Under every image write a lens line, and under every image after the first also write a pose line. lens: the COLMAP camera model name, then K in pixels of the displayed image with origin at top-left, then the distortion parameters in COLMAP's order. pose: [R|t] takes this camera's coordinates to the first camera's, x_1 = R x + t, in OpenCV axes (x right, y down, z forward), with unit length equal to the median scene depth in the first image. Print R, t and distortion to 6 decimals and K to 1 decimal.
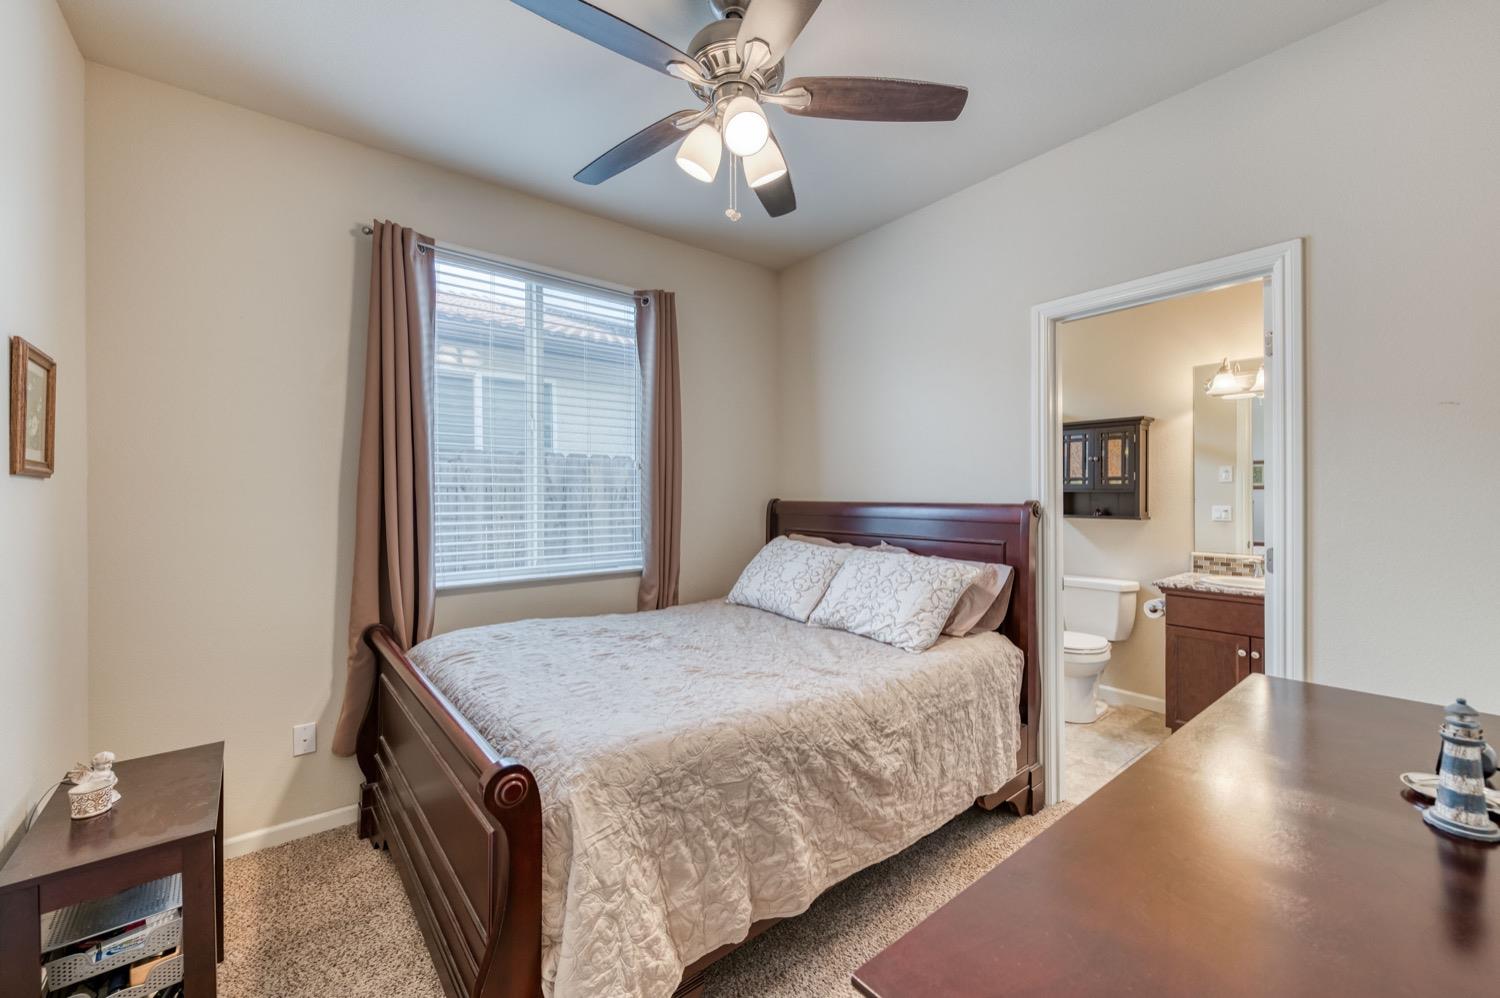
lens RADIAL K [[594.8, 0, 751.7], [0, 594.8, 494.6], [0, 0, 1]] dist [0.005865, -0.000601]
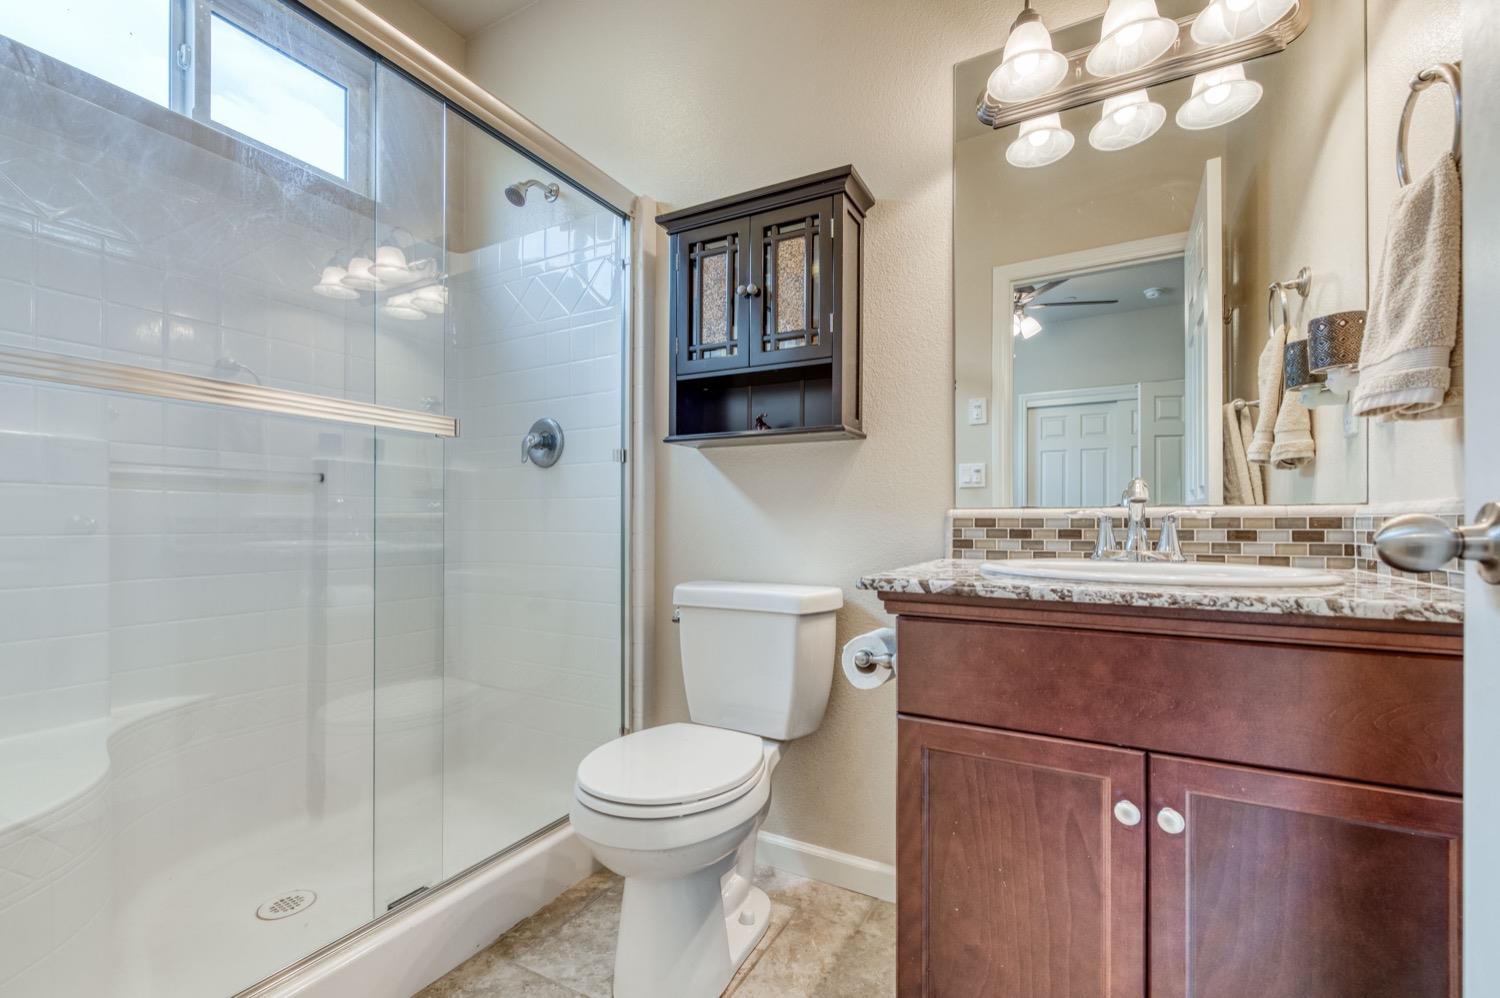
lens RADIAL K [[640.8, 0, 747.9], [0, 640.8, 513.0], [0, 0, 1]] dist [0.000475, -0.001277]
pose [[0.927623, 0.007341, 0.373446, 0.445284], [-0.003435, 0.999932, -0.011124, 0.105231], [-0.373502, 0.009036, 0.927585, 0.644919]]
